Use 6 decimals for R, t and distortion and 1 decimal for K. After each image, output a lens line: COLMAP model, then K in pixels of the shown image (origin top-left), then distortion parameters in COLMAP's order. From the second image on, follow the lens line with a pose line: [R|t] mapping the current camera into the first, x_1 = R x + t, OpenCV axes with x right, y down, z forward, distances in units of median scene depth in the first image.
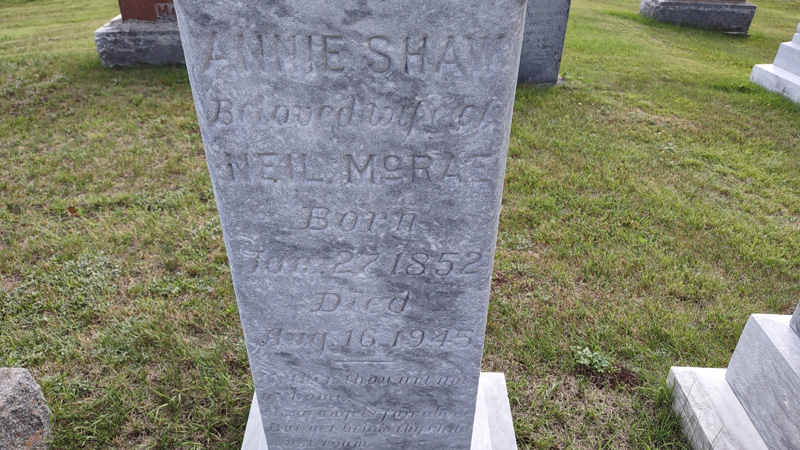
lens RADIAL K [[597.9, 0, 400.0], [0, 597.9, 225.0], [0, 0, 1]] dist [0.073981, -0.111726]
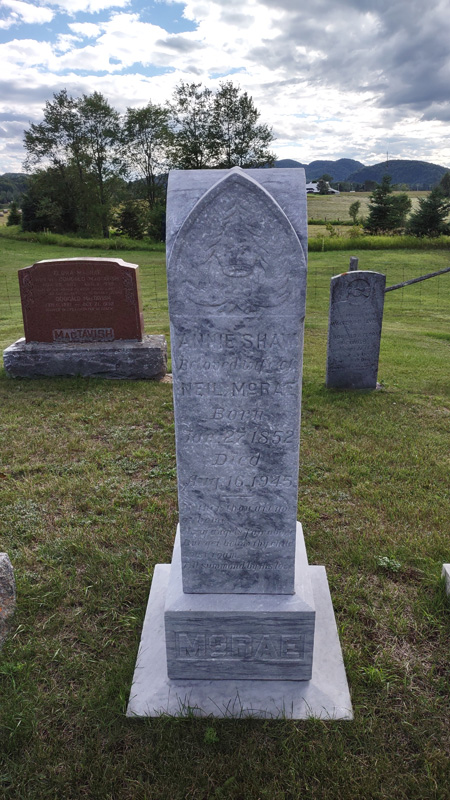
lens RADIAL K [[618.7, 0, 225.0], [0, 618.7, 400.0], [0, 0, 1]] dist [0.121897, -0.218308]
pose [[0.999606, -0.005472, -0.027540, -0.022326], [-0.001227, 0.971373, -0.237555, 0.217293], [0.028051, 0.237495, 0.970984, -0.557088]]
